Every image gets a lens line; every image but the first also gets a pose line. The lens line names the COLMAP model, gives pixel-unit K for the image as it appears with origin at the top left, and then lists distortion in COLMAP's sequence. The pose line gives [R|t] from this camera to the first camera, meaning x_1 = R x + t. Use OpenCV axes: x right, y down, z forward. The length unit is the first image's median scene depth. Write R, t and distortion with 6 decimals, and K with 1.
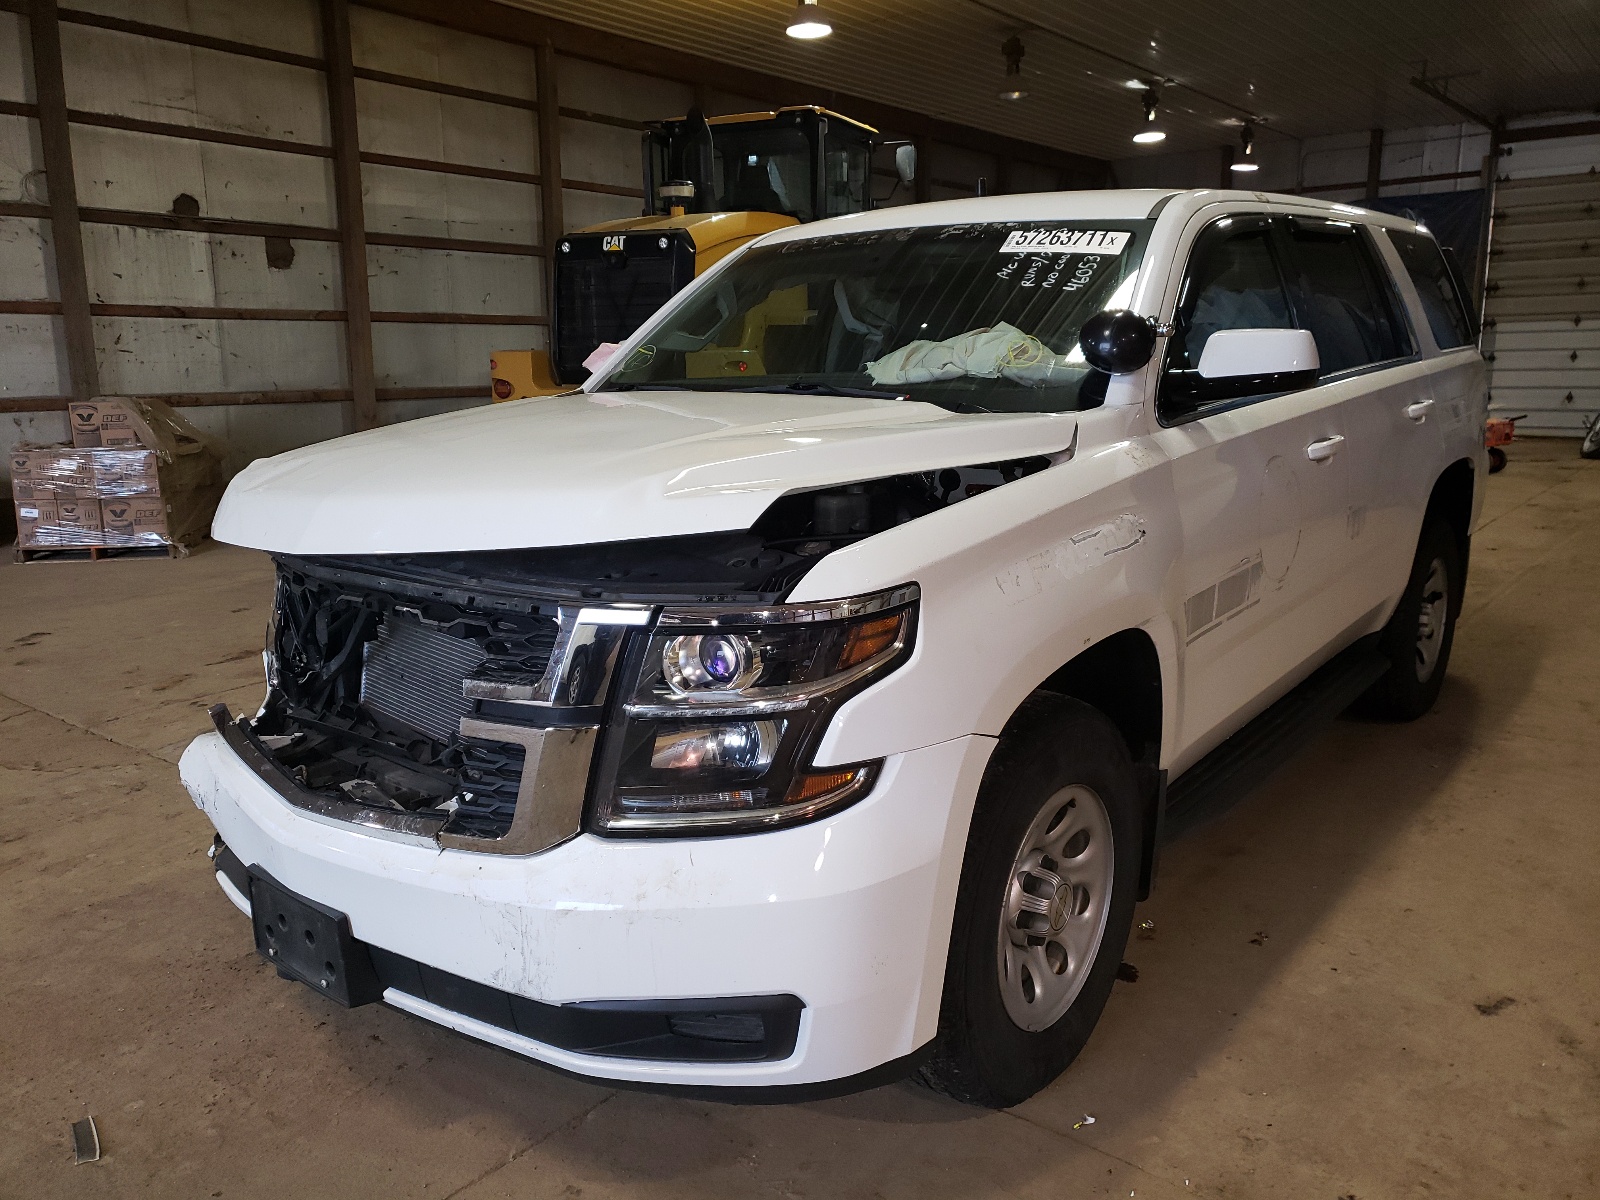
lens RADIAL K [[1286.2, 0, 792.1], [0, 1286.2, 605.8], [0, 0, 1]] dist [0.016687, -0.000411]
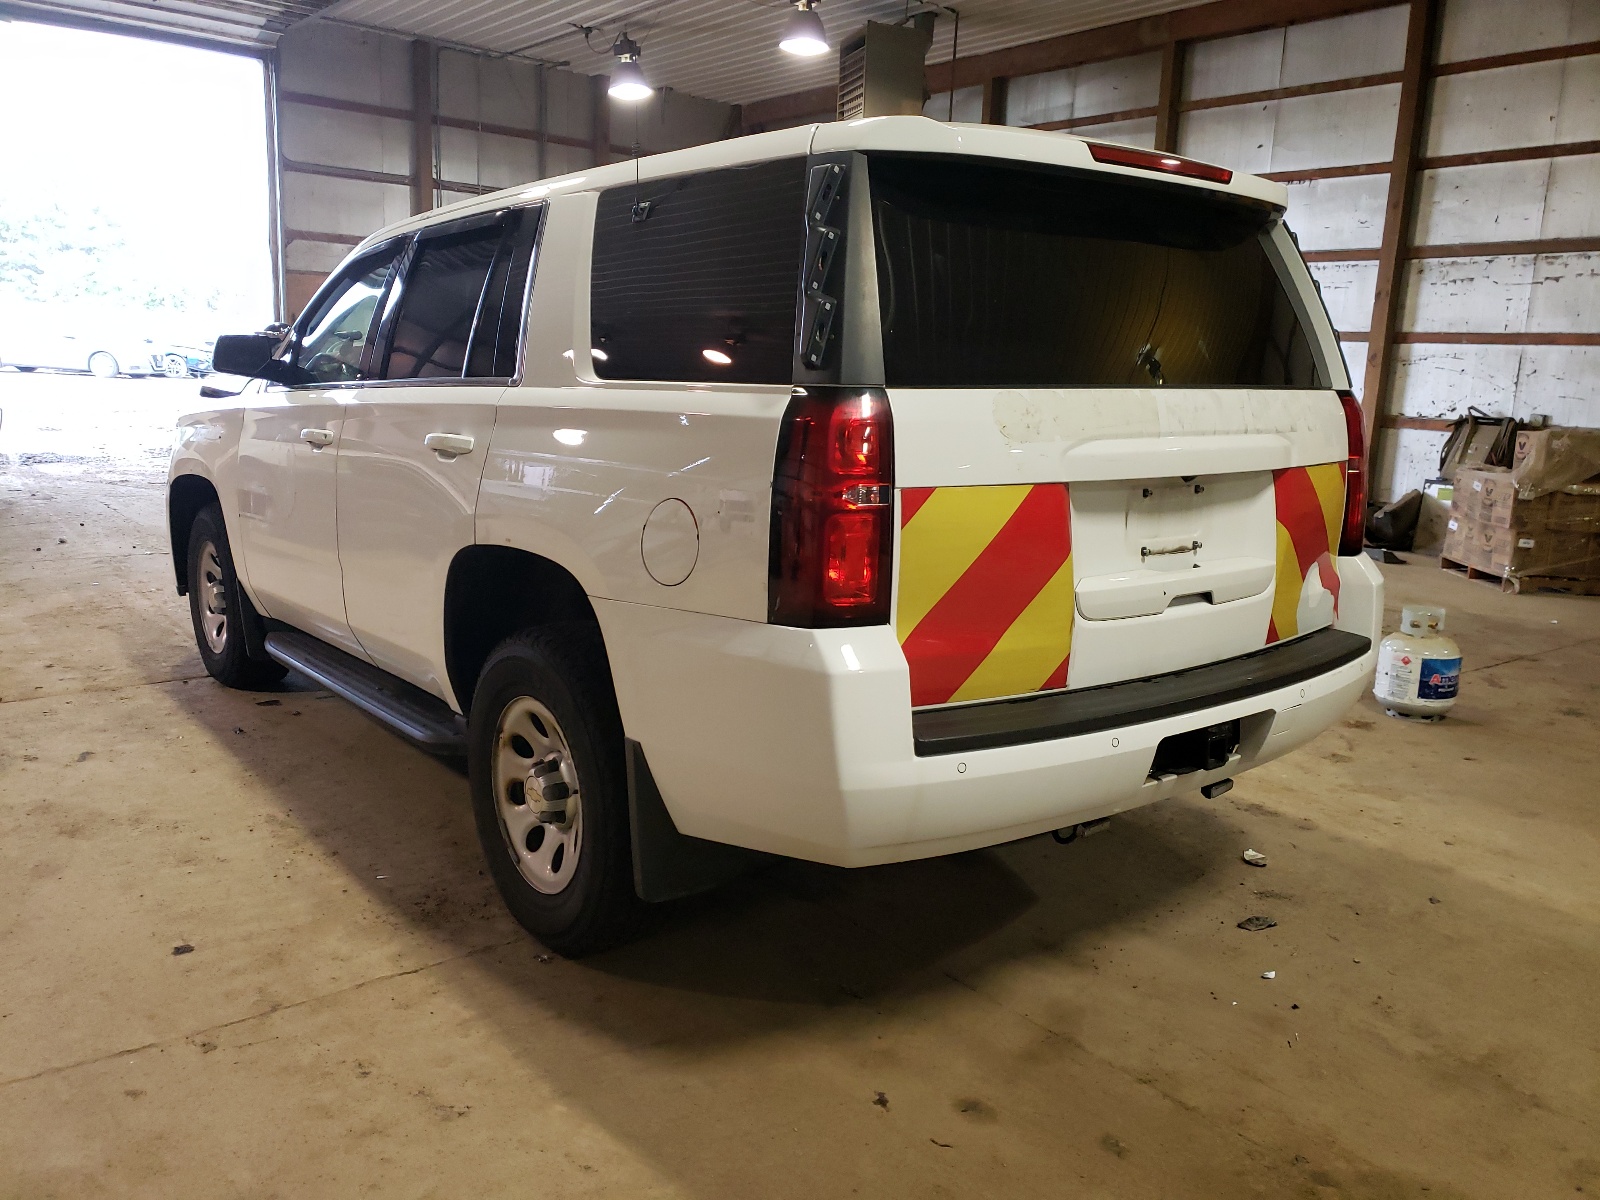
lens RADIAL K [[1286.2, 0, 792.1], [0, 1286.2, 605.8], [0, 0, 1]] dist [0.016687, -0.000411]
pose [[-0.259936, 0.182127, -0.948295, 1.608261], [-0.220552, 0.944895, 0.241929, -0.393344], [0.940101, 0.272034, -0.205444, 1.885157]]
